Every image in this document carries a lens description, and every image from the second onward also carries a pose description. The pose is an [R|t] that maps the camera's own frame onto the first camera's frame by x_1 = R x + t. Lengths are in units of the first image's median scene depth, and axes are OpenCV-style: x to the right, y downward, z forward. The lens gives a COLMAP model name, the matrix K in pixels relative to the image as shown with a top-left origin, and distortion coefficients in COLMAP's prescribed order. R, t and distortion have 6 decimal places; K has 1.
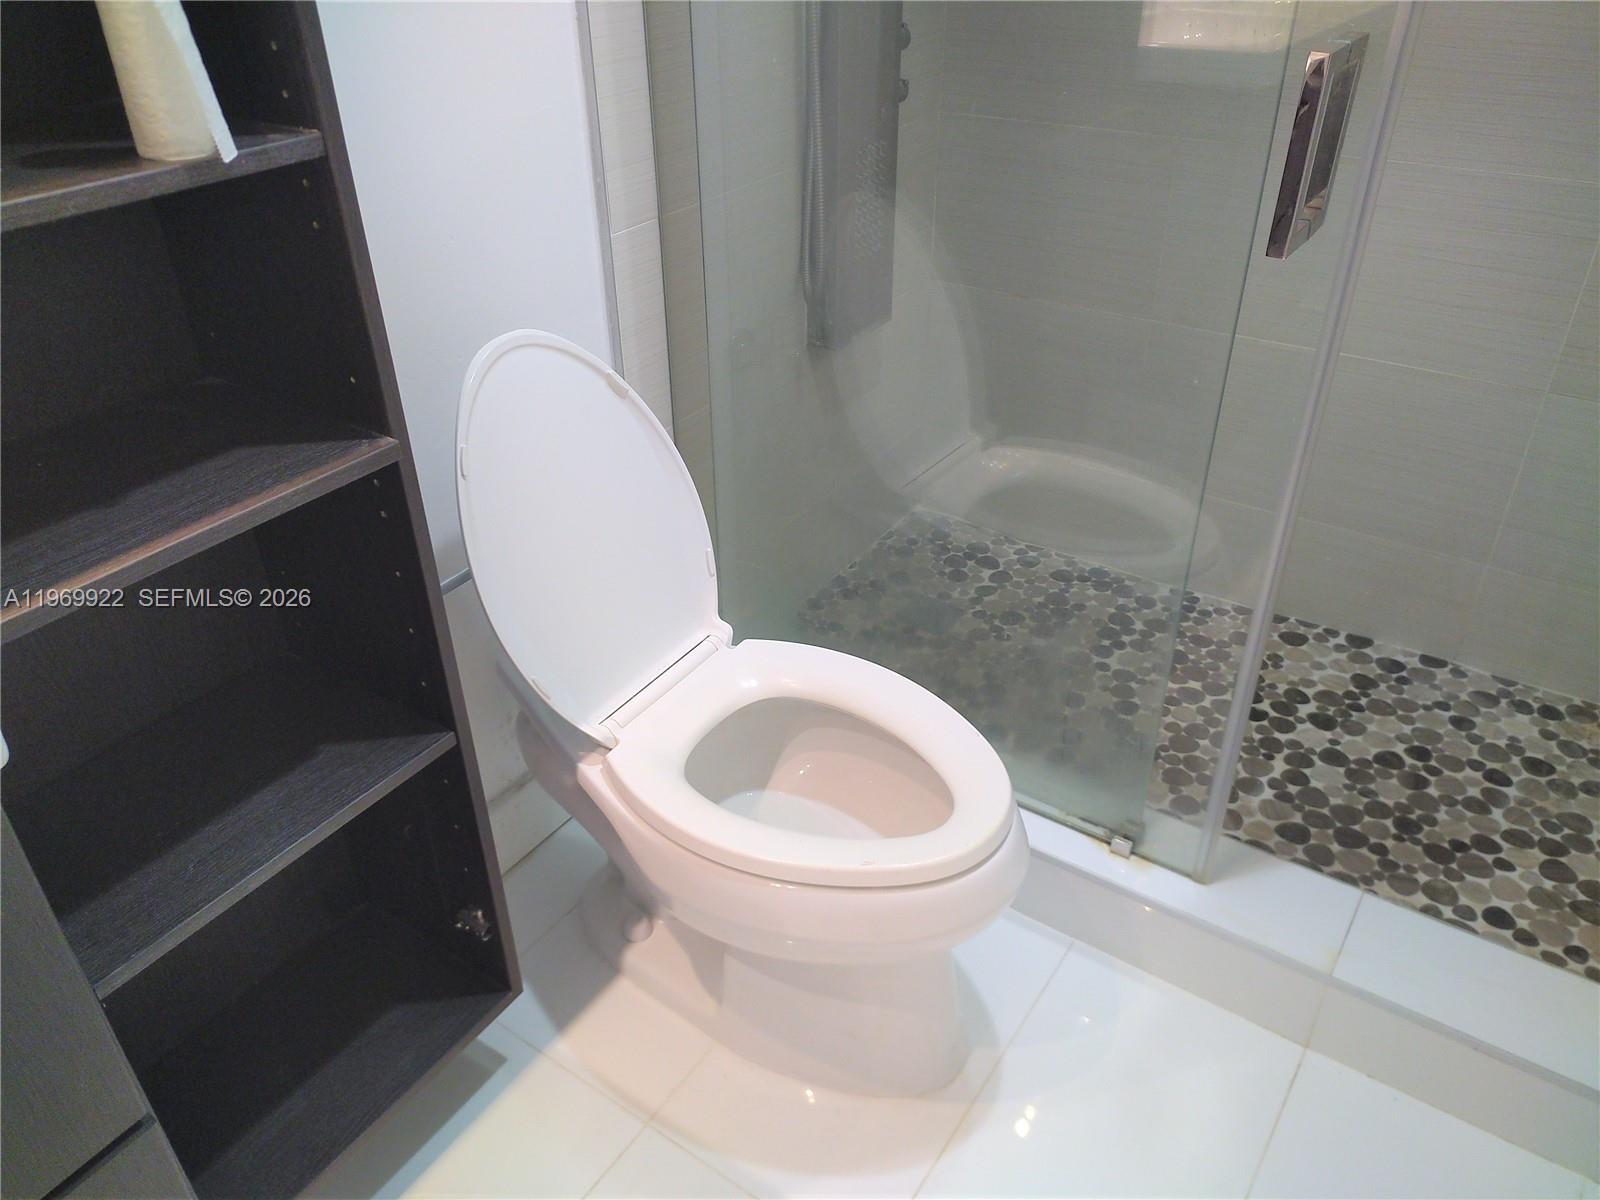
lens RADIAL K [[1192.9, 0, 776.9], [0, 1192.9, 596.7], [0, 0, 1]] dist [0.052397, -0.084360]
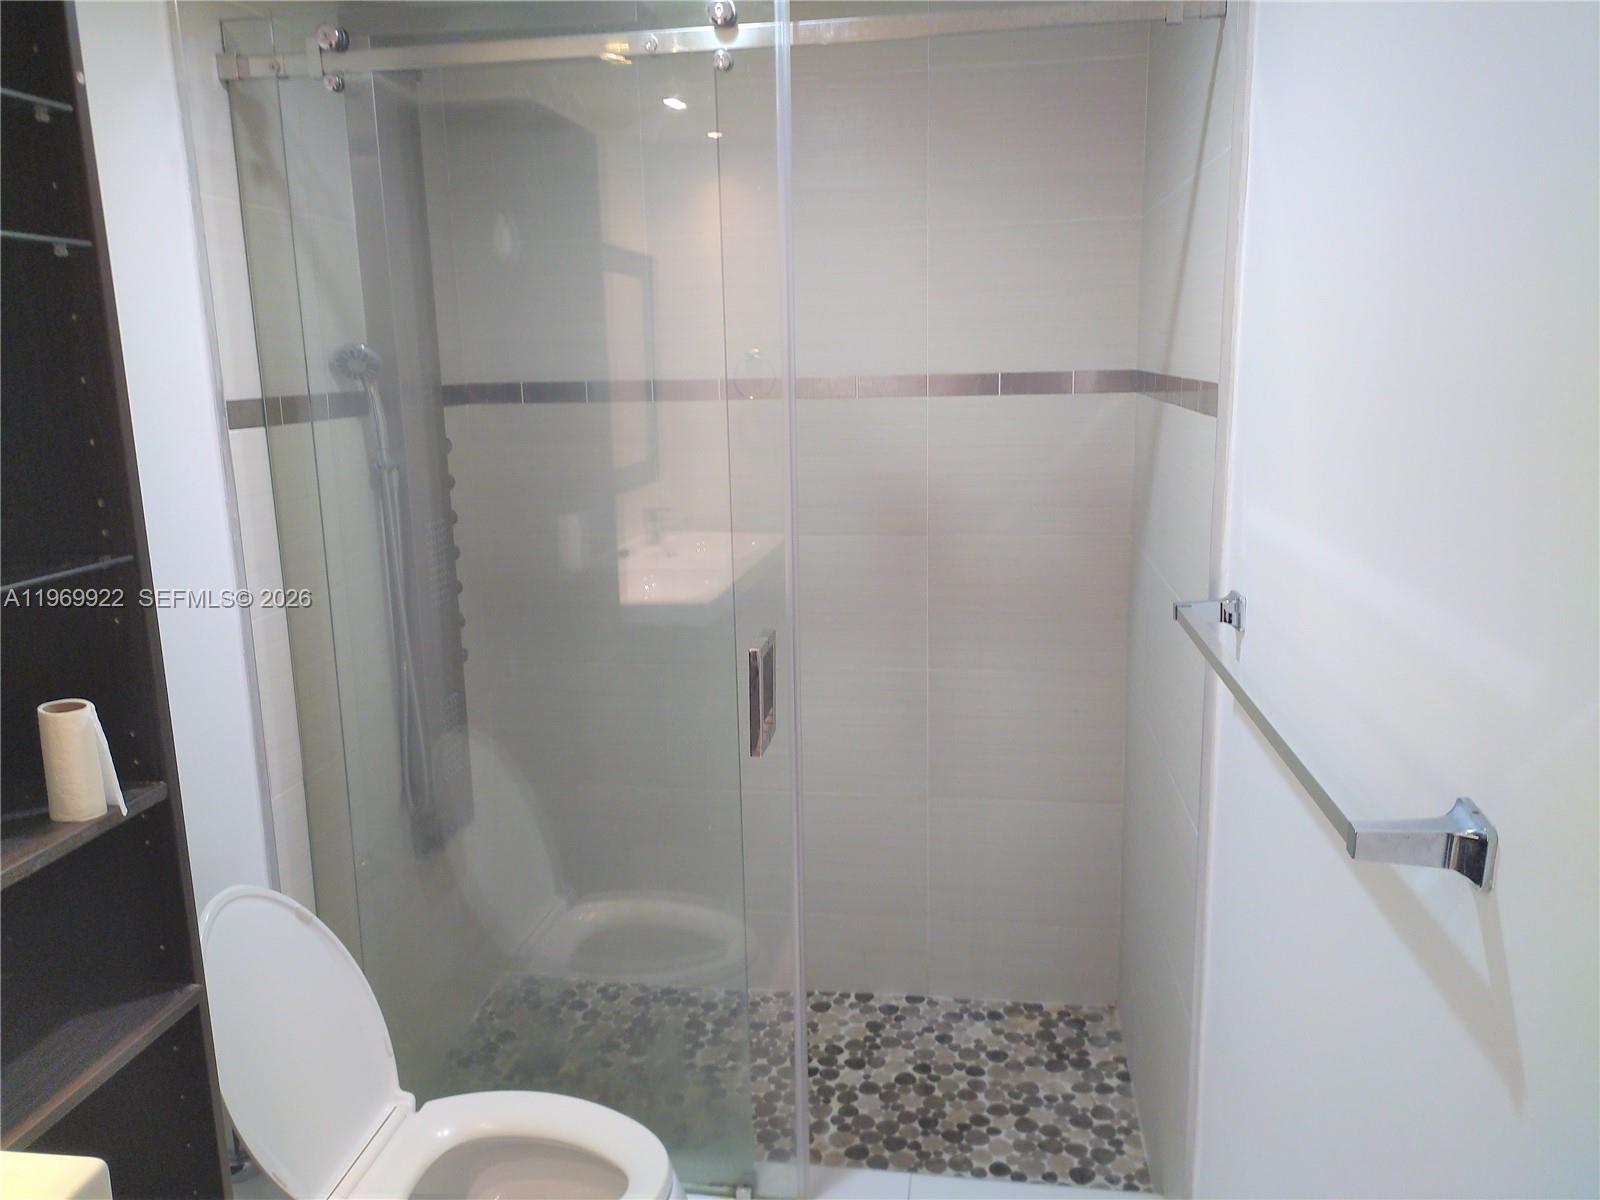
lens RADIAL K [[1191.0, 0, 788.6], [0, 1191.0, 587.7], [0, 0, 1]] dist [0.052647, -0.055123]
pose [[0.898337, -0.085367, 0.430933, -0.144021], [0.240507, 0.916444, -0.319824, 0.028549], [-0.367623, 0.390952, 0.843807, -0.308333]]
